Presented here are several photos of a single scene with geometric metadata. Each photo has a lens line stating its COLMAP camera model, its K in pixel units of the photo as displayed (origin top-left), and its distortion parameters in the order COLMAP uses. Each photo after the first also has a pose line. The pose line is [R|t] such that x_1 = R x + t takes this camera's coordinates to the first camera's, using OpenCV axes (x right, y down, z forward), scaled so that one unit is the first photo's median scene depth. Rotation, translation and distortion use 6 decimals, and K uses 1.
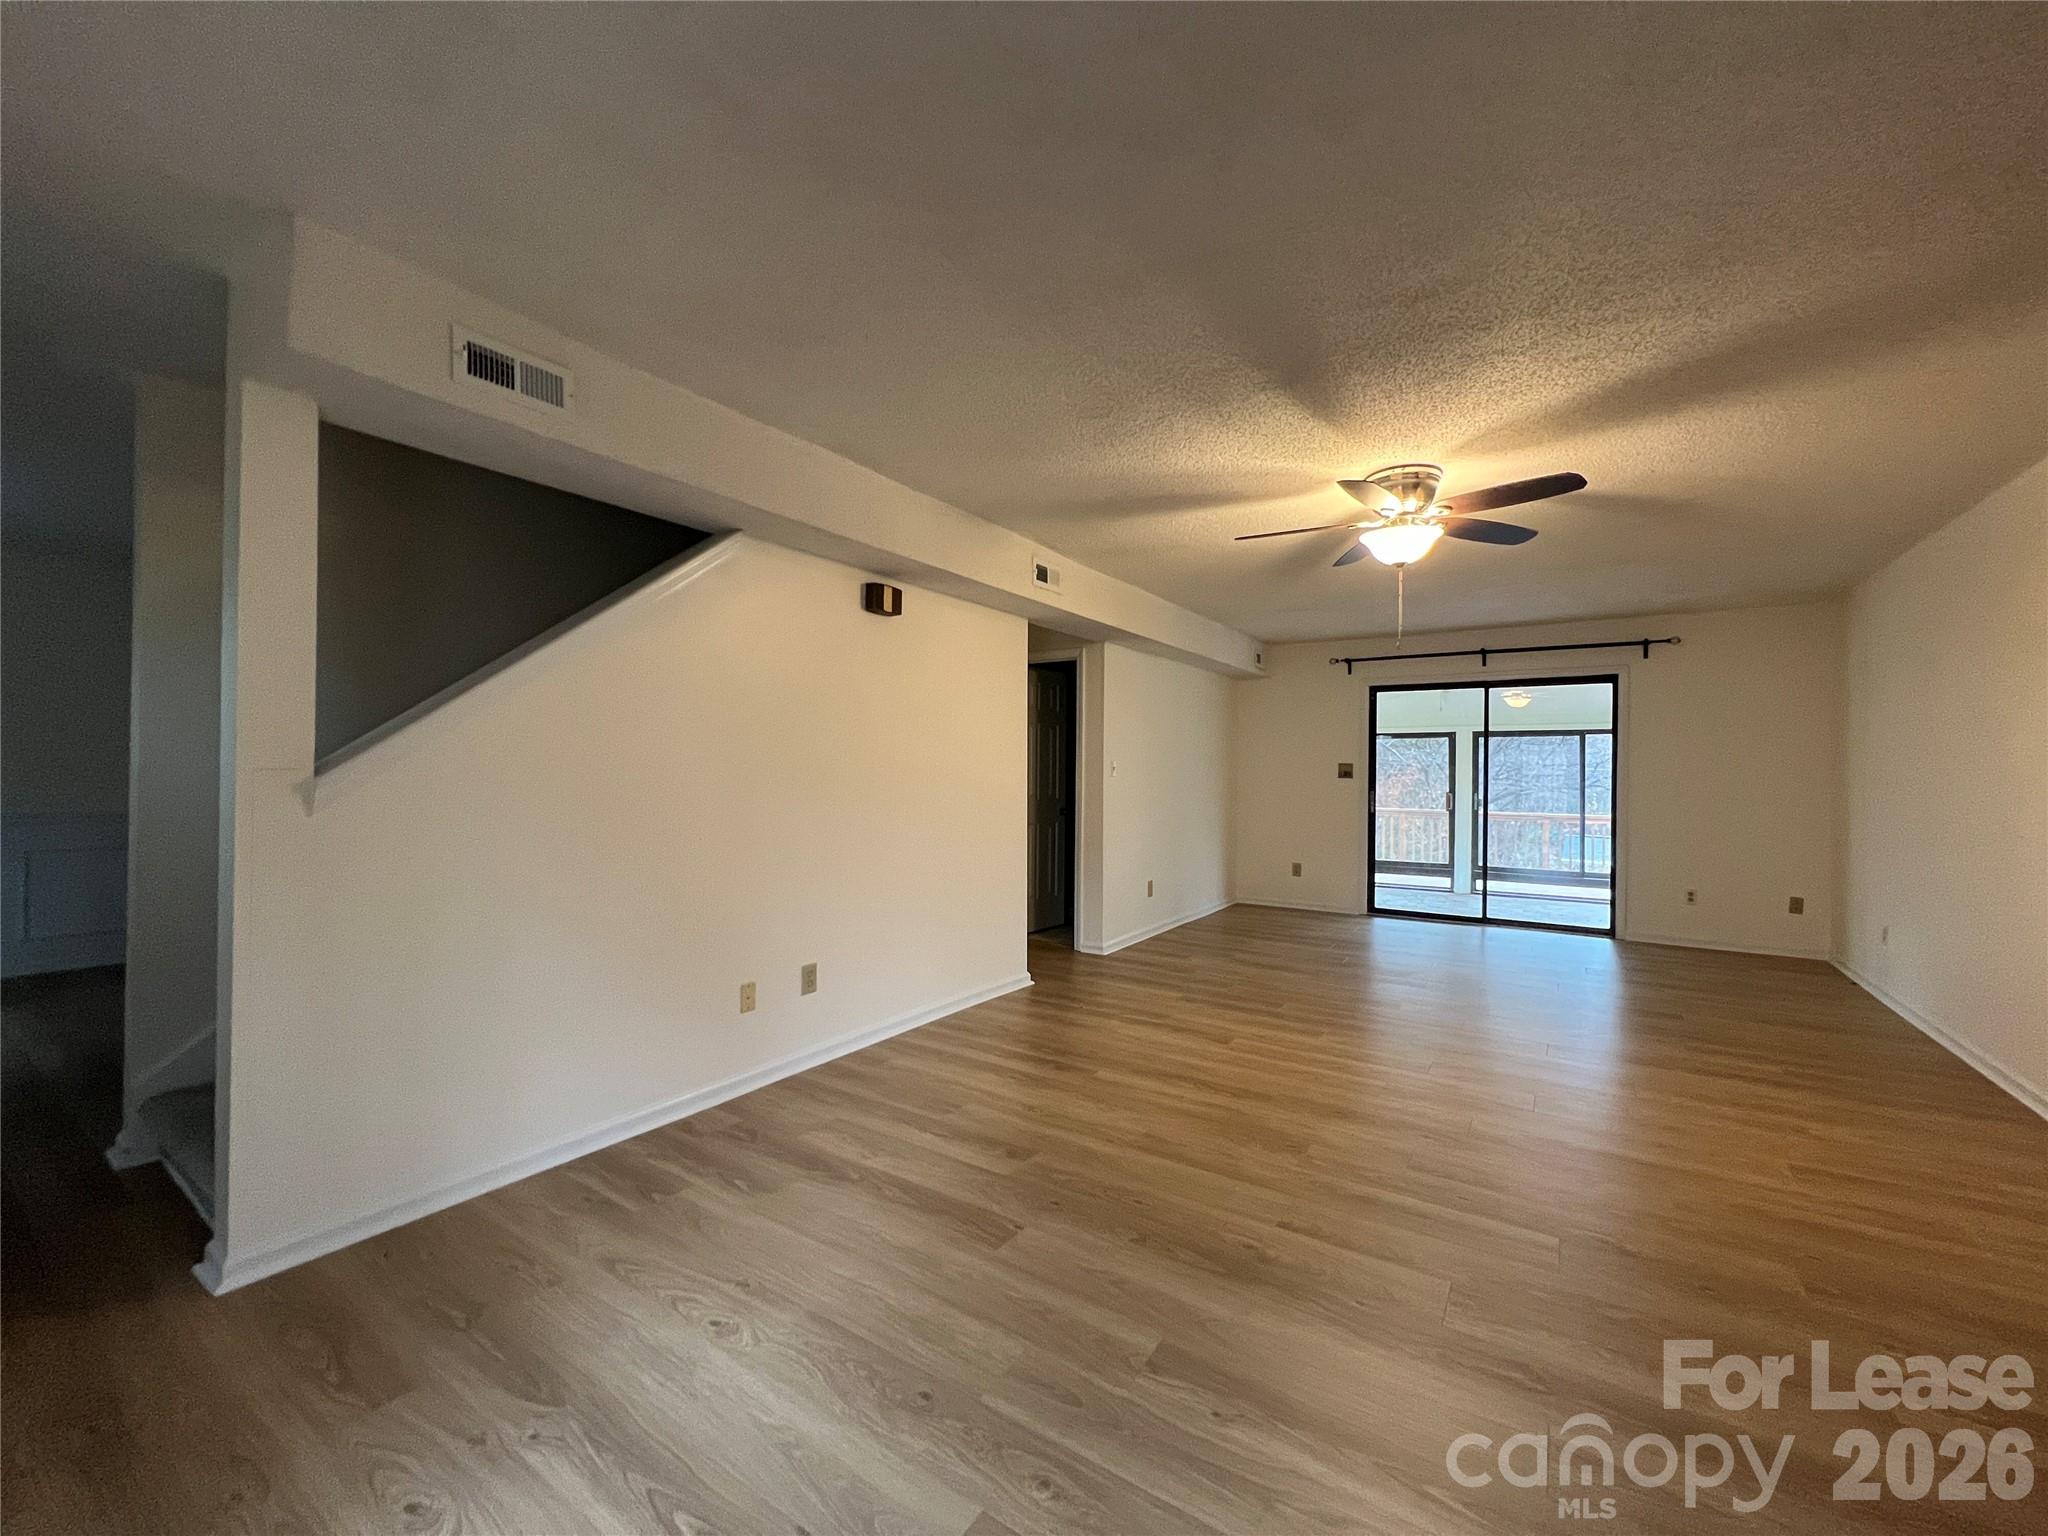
lens RADIAL K [[814.1, 0, 1020.2], [0, 814.1, 769.4], [0, 0, 1]] dist [-0.000689, -0.000280]
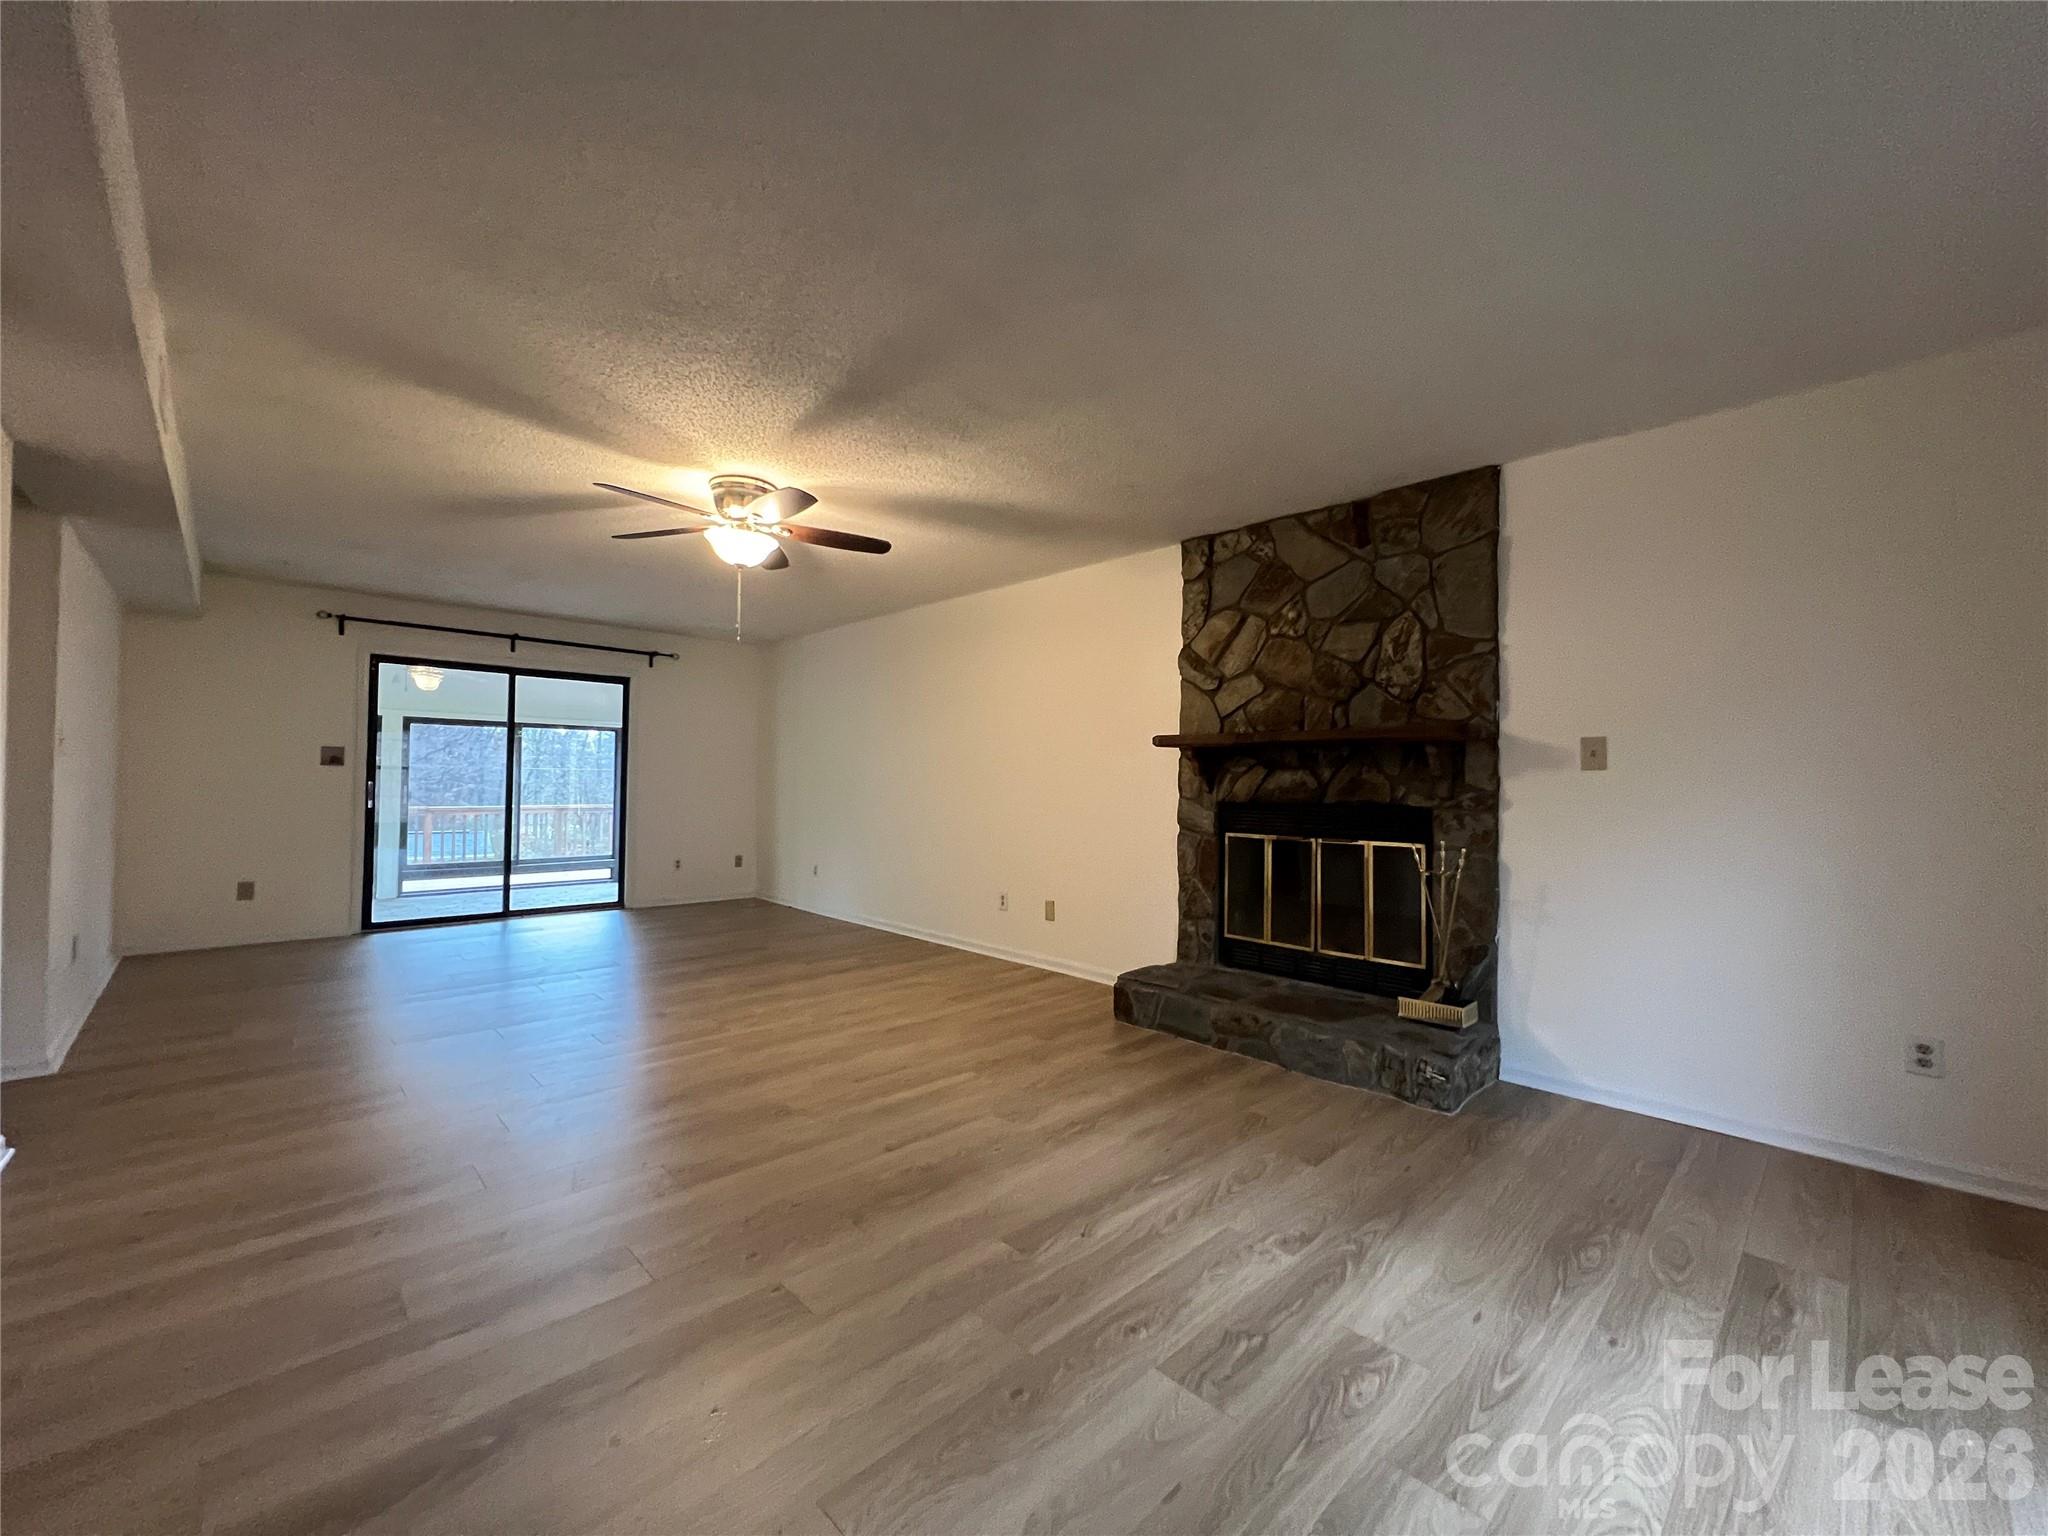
lens RADIAL K [[814.1, 0, 1032.4], [0, 814.1, 776.9], [0, 0, 1]] dist [-0.000689, -0.000280]
pose [[0.216331, -0.001491, 0.976319, -0.371366], [-0.013993, 0.999891, 0.004627, 0.013878], [-0.976220, -0.014663, 0.216286, 0.278391]]
